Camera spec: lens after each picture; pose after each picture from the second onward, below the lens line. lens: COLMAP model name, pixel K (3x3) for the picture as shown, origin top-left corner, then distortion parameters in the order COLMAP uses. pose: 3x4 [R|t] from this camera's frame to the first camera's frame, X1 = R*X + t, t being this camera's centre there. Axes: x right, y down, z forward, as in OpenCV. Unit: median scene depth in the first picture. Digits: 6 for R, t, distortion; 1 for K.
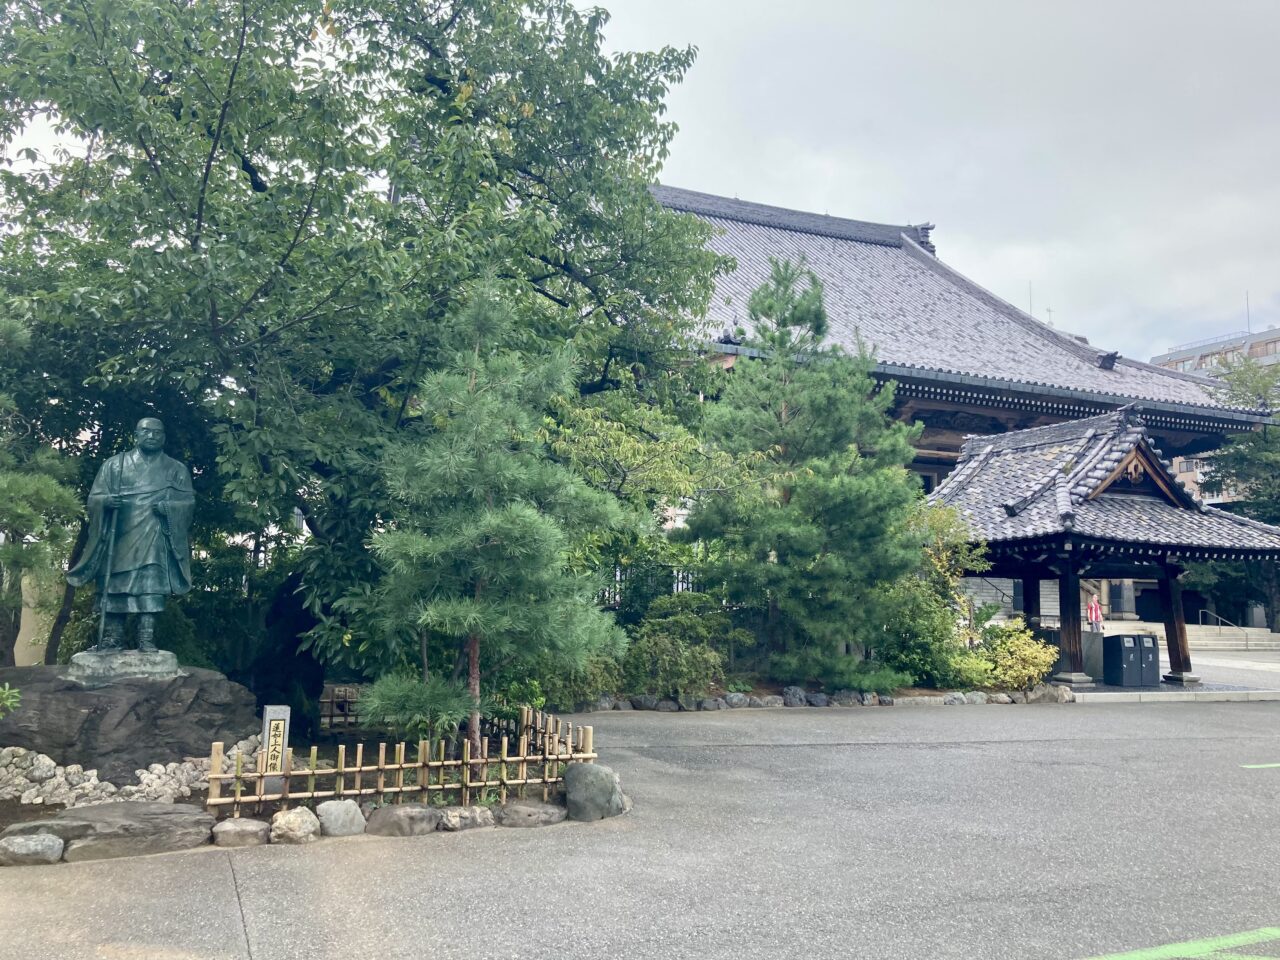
lens RADIAL K [[1047.4, 0, 638.8], [0, 1047.4, 510.2], [0, 0, 1]] dist [0.041236, -0.003364]
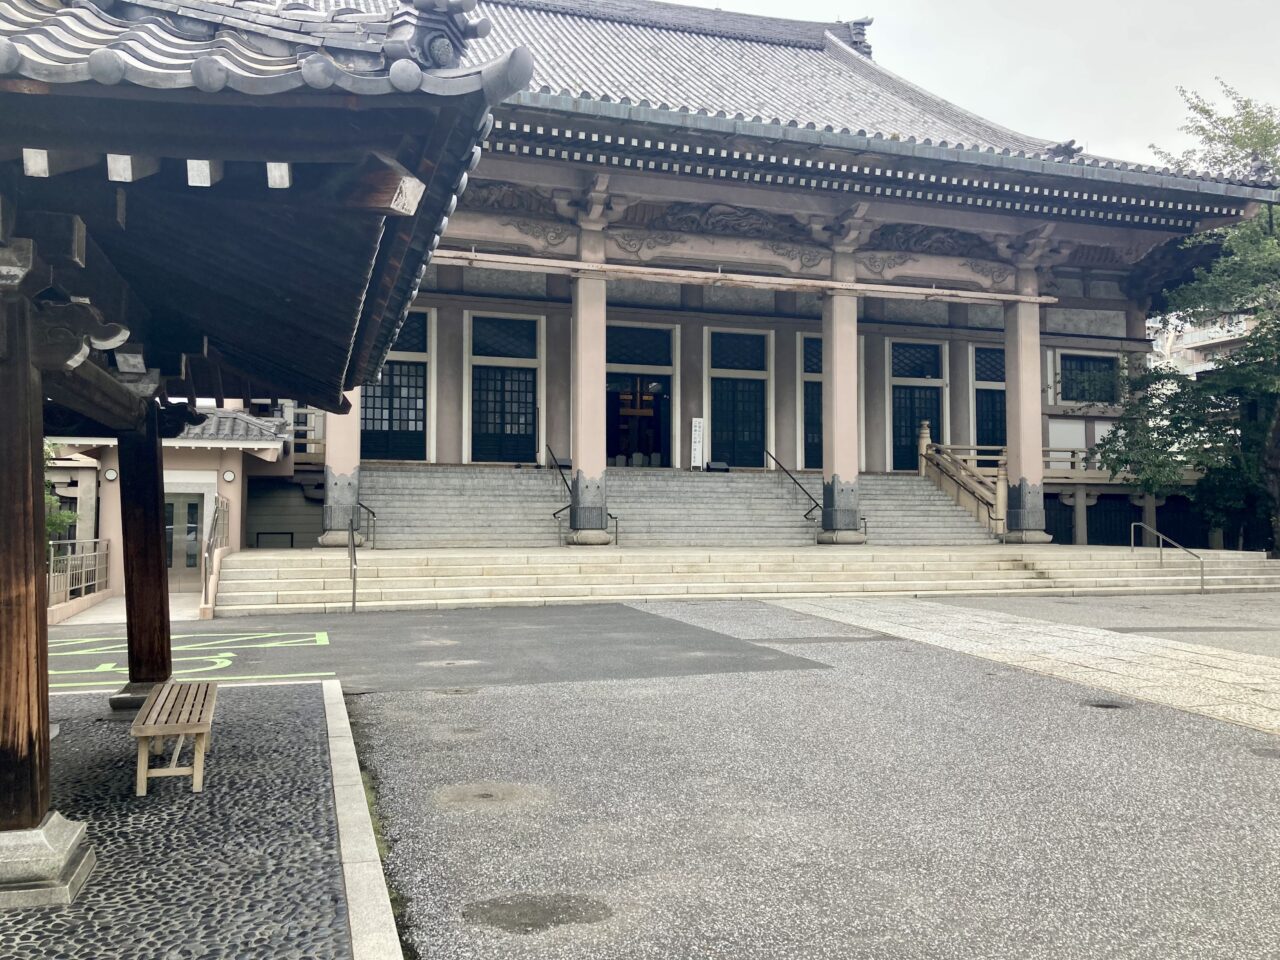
lens RADIAL K [[1066.3, 0, 640.0], [0, 1066.3, 480.0], [0, 0, 1]] dist [0.059889, 0.000613]
pose [[0.995851, -0.028659, -0.086366, 0.187621], [0.031615, 0.998953, 0.033055, 0.025656], [0.085328, -0.035649, 0.995715, 0.233726]]
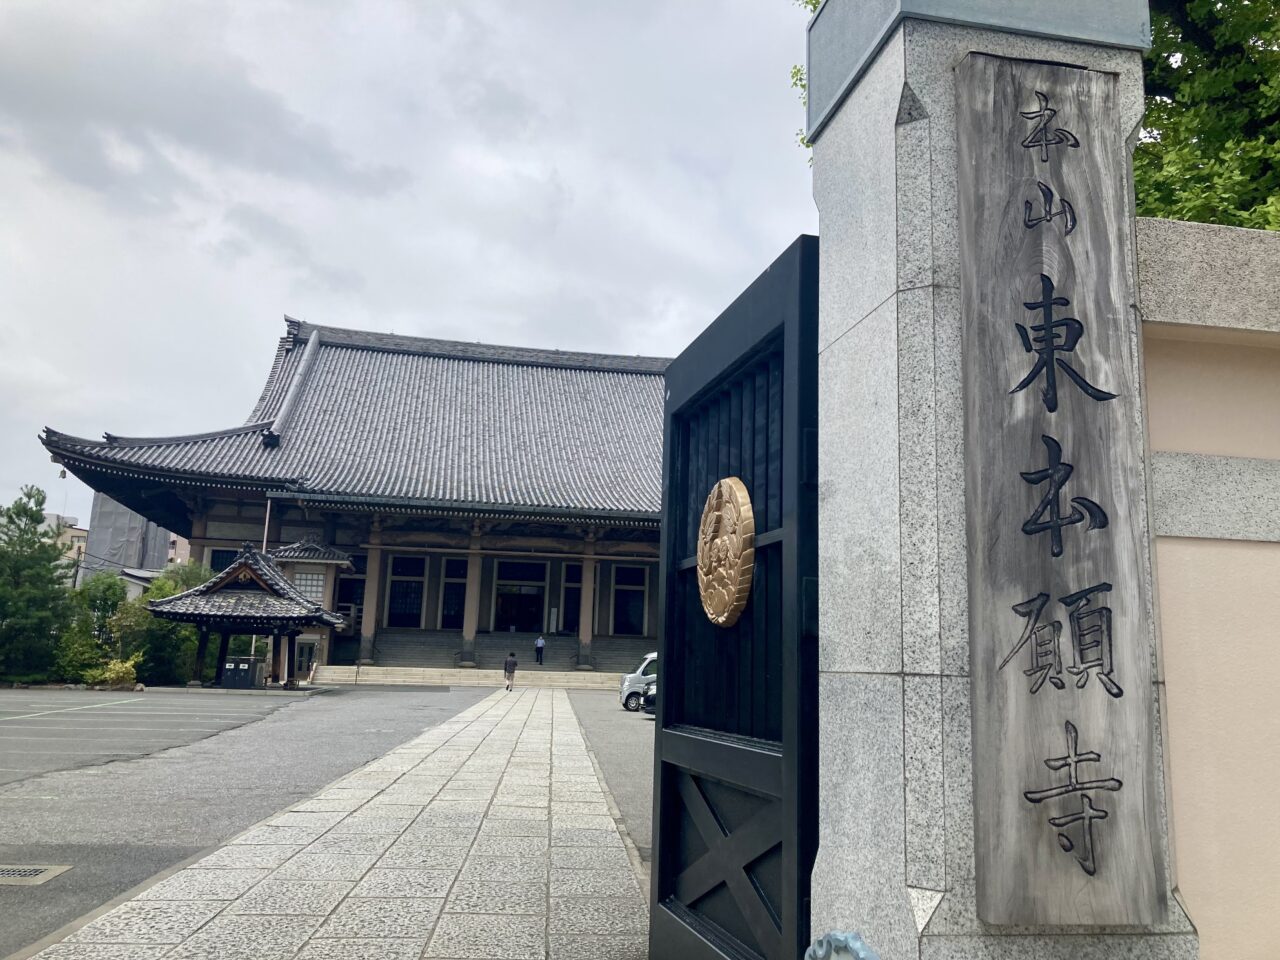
lens RADIAL K [[1040.4, 0, 640.0], [0, 1040.4, 480.0], [0, 0, 1]] dist [-0.000070, -0.000726]
pose [[0.977895, -0.037760, -0.205658, 0.450367], [0.016322, 0.994343, -0.104955, -0.000742], [0.208458, 0.099278, 0.972980, -0.210385]]
